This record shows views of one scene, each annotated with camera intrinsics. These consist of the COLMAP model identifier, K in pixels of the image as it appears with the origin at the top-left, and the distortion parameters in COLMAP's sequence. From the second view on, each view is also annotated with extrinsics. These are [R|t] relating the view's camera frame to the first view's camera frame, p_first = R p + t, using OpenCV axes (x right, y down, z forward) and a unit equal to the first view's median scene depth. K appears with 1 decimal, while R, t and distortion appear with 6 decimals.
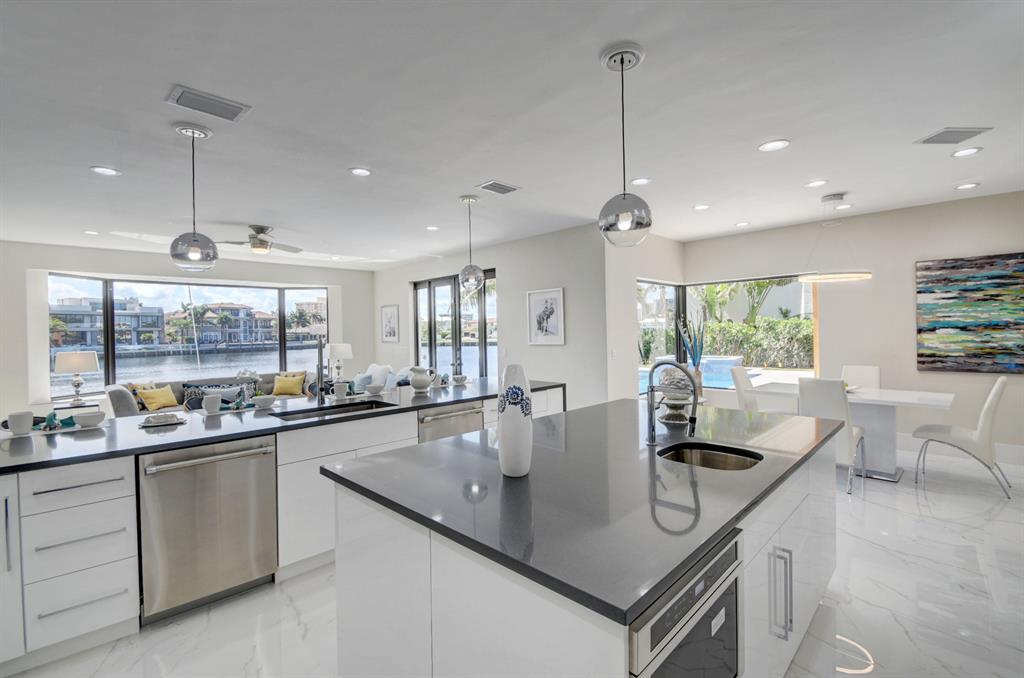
lens RADIAL K [[458.3, 0, 502.2], [0, 458.3, 334.5], [0, 0, 1]] dist [0.002739, -0.005615]
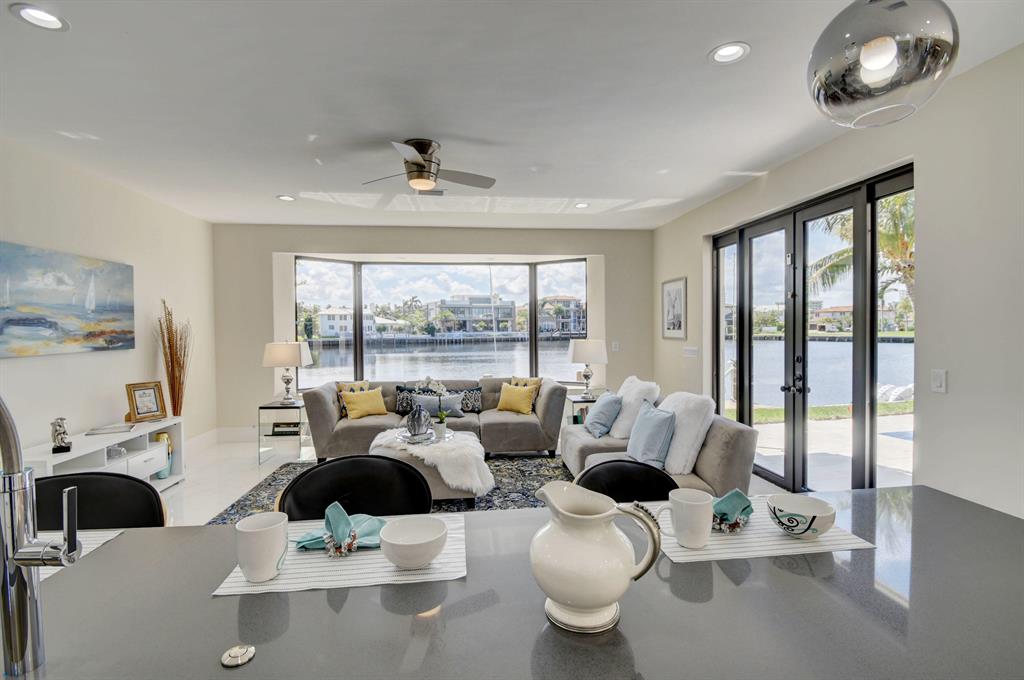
lens RADIAL K [[458.3, 0, 523.6], [0, 458.3, 334.9], [0, 0, 1]] dist [0.002739, -0.005615]
pose [[0.802902, 0.023021, -0.595666, -0.035559], [-0.010136, 0.999637, 0.024971, -0.002211], [0.596024, -0.014012, 0.802844, 0.371362]]
